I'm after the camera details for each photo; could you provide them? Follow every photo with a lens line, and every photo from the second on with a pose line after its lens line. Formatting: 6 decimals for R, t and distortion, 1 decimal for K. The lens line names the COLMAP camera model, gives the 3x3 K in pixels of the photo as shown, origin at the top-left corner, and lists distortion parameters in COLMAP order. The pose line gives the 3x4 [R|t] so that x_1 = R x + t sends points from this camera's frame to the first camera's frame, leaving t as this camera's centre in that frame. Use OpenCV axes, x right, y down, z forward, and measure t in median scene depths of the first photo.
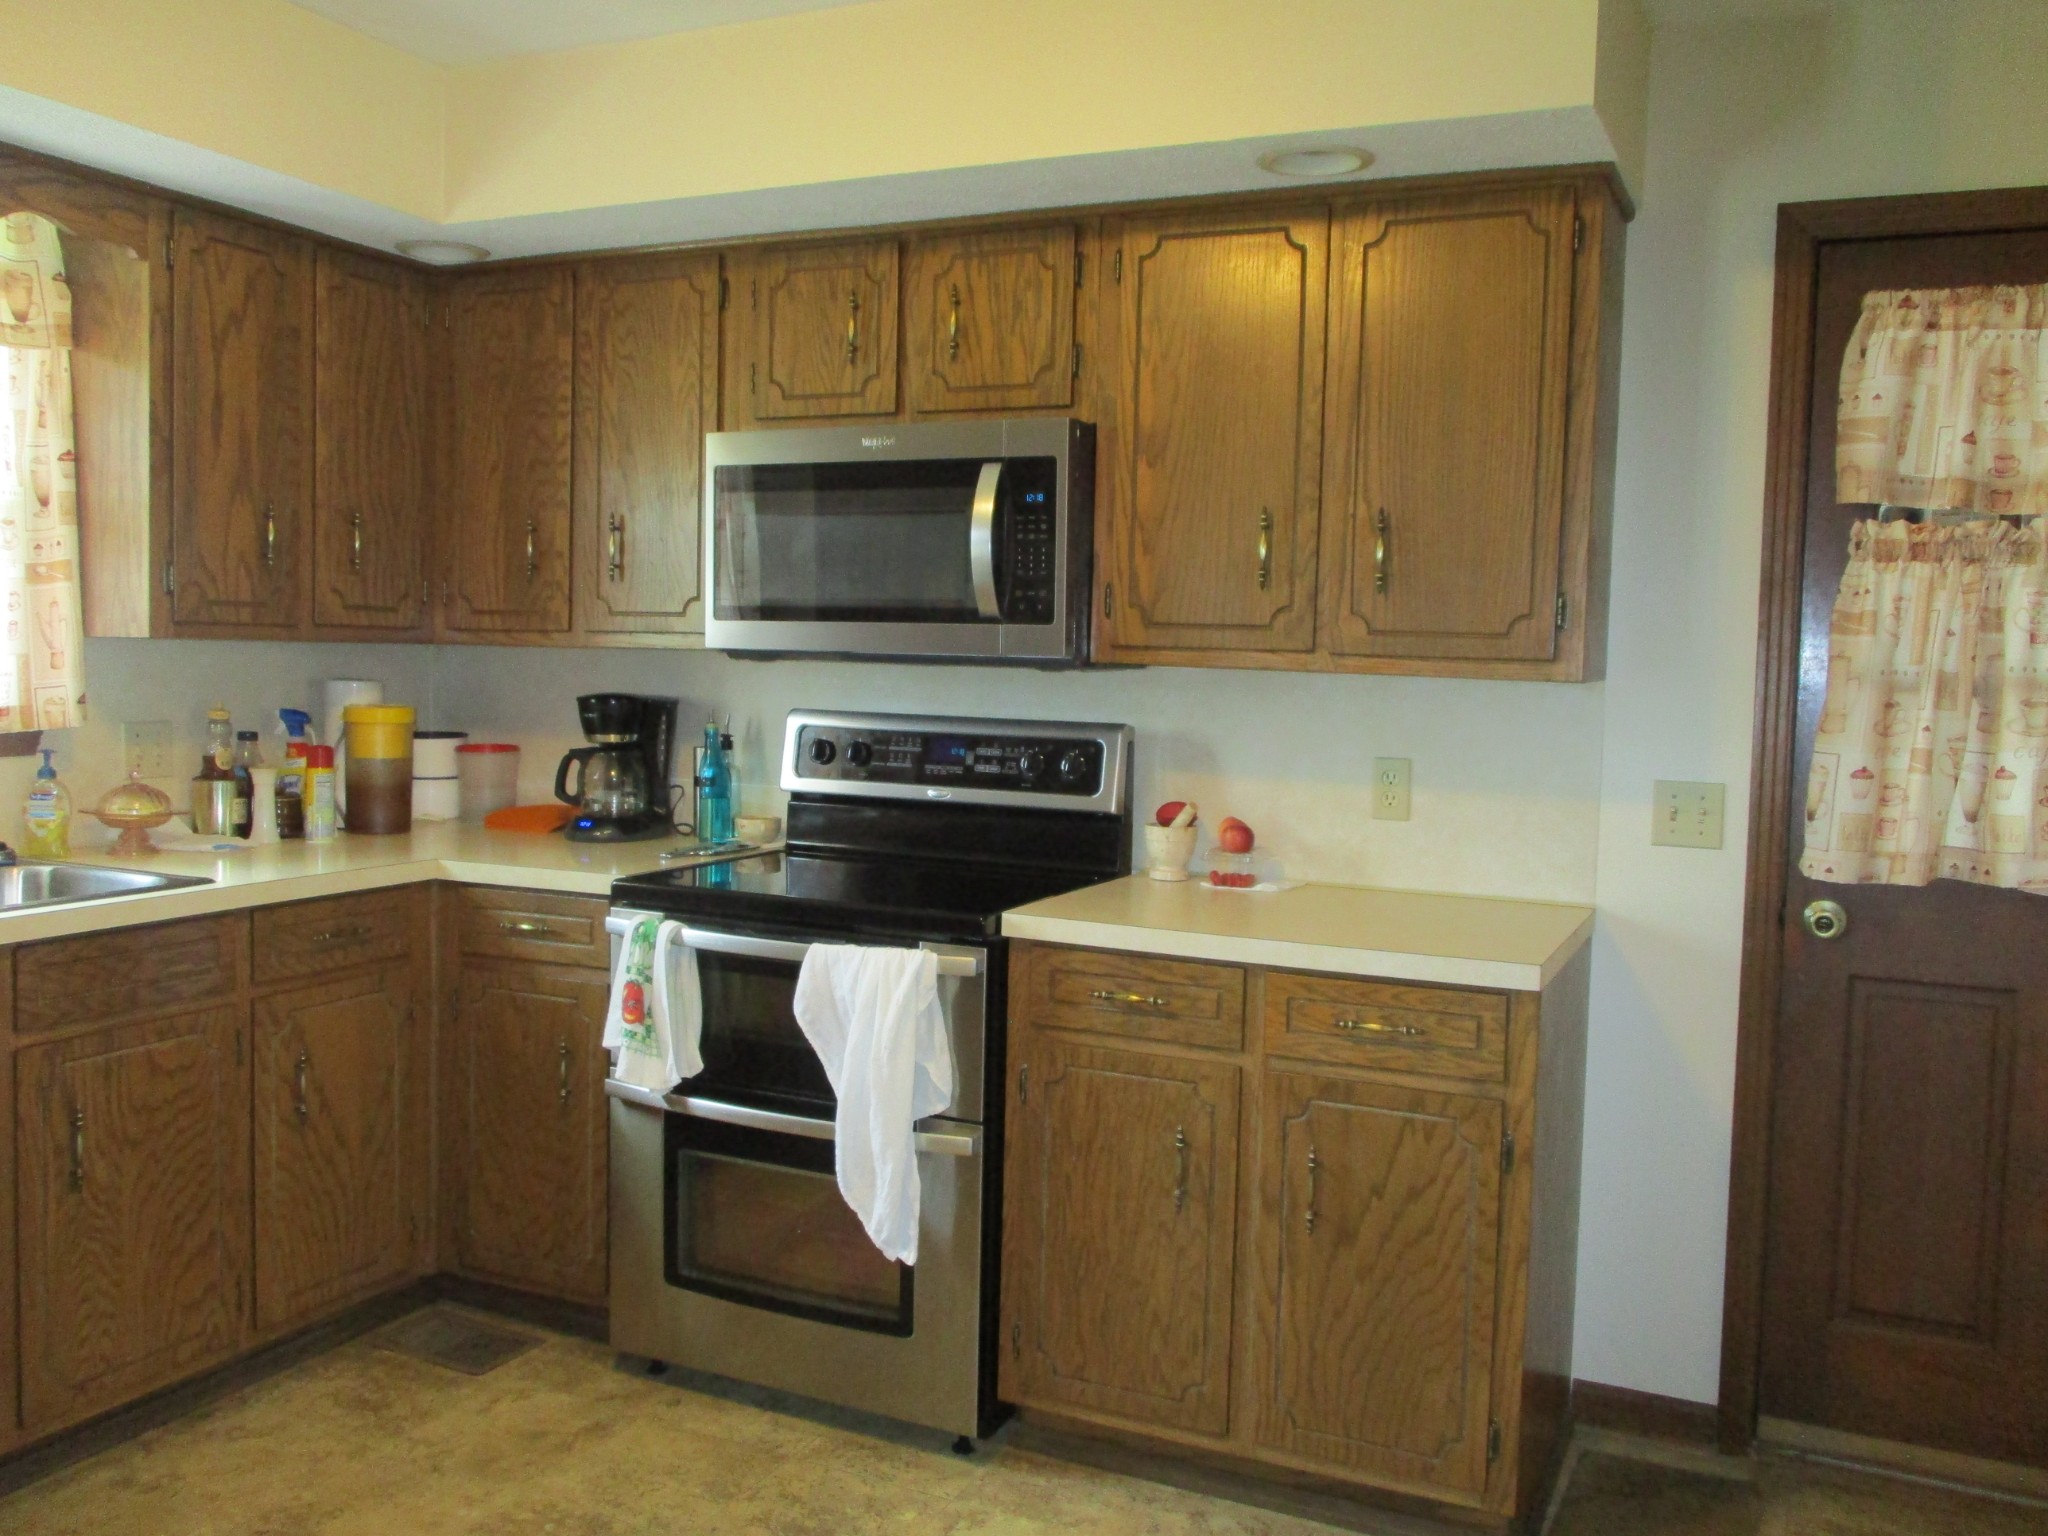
lens RADIAL K [[1718.1, 0, 1032.5], [0, 1718.1, 753.7], [0, 0, 1]] dist [-0.027299, 0.015899]
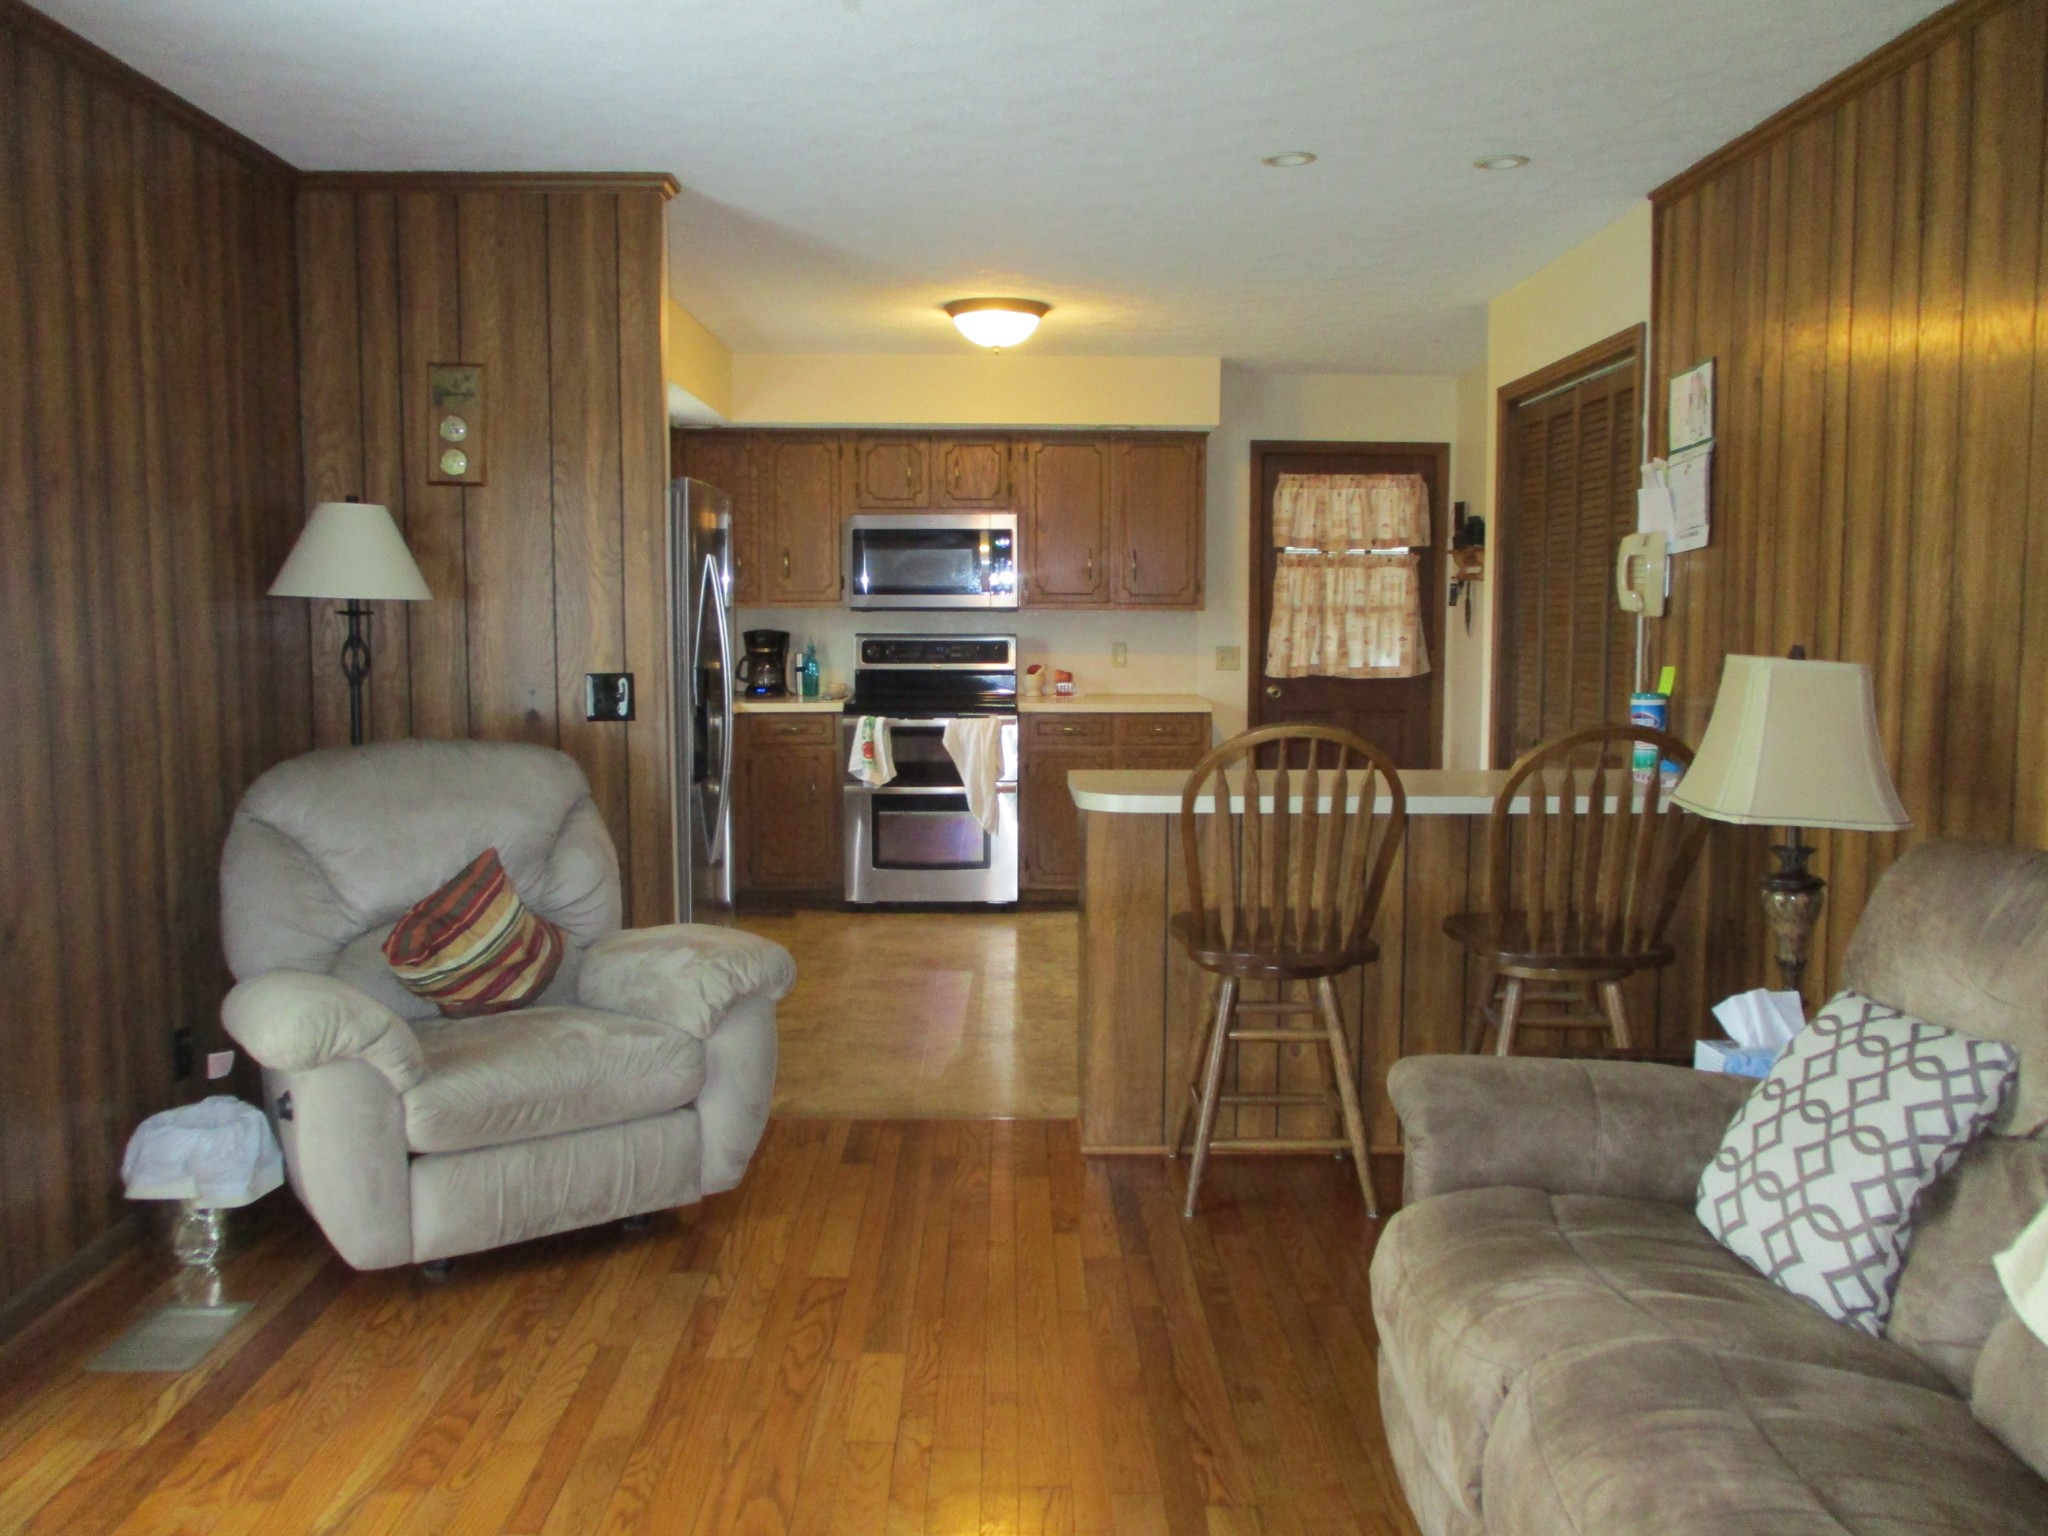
lens RADIAL K [[1718.1, 0, 1032.5], [0, 1718.1, 753.7], [0, 0, 1]] dist [-0.027299, 0.015899]
pose [[0.898269, -0.063232, 0.434873, -1.063038], [0.047460, 0.997765, 0.047045, 0.042105], [-0.436875, -0.021620, 0.899262, -1.295824]]
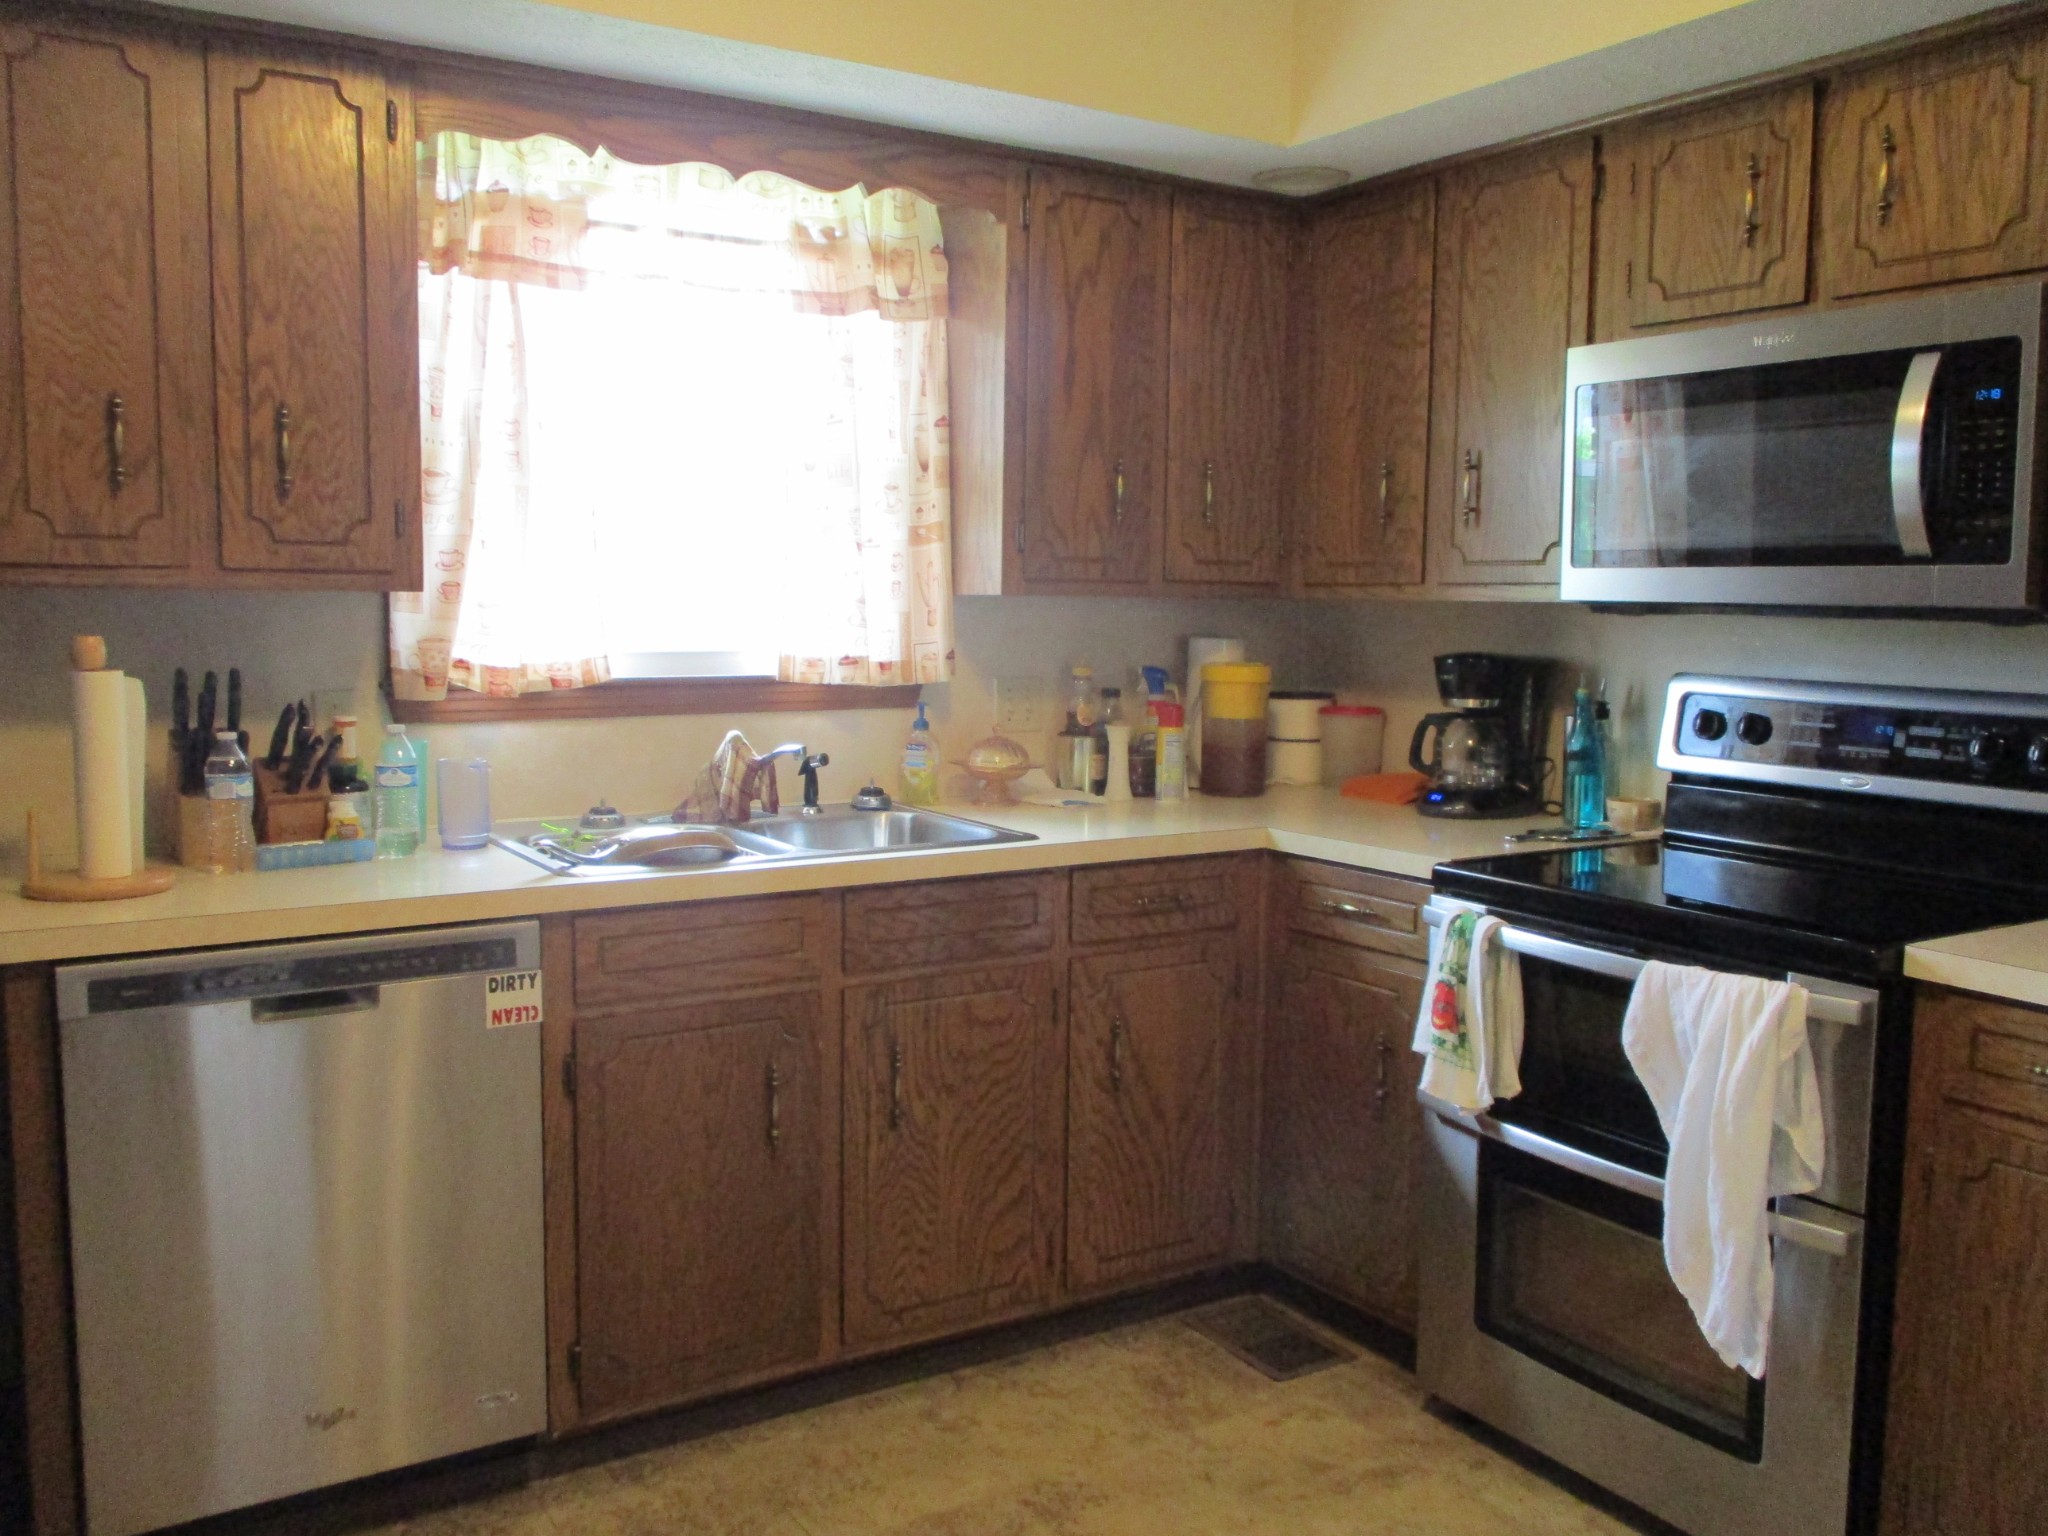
lens RADIAL K [[1718.1, 0, 1032.5], [0, 1718.1, 753.7], [0, 0, 1]] dist [-0.027299, 0.015899]
pose [[0.842910, 0.037308, -0.536759, 0.053196], [-0.024941, 0.999230, 0.030287, -0.004713], [0.537476, -0.012142, 0.843192, 0.143282]]
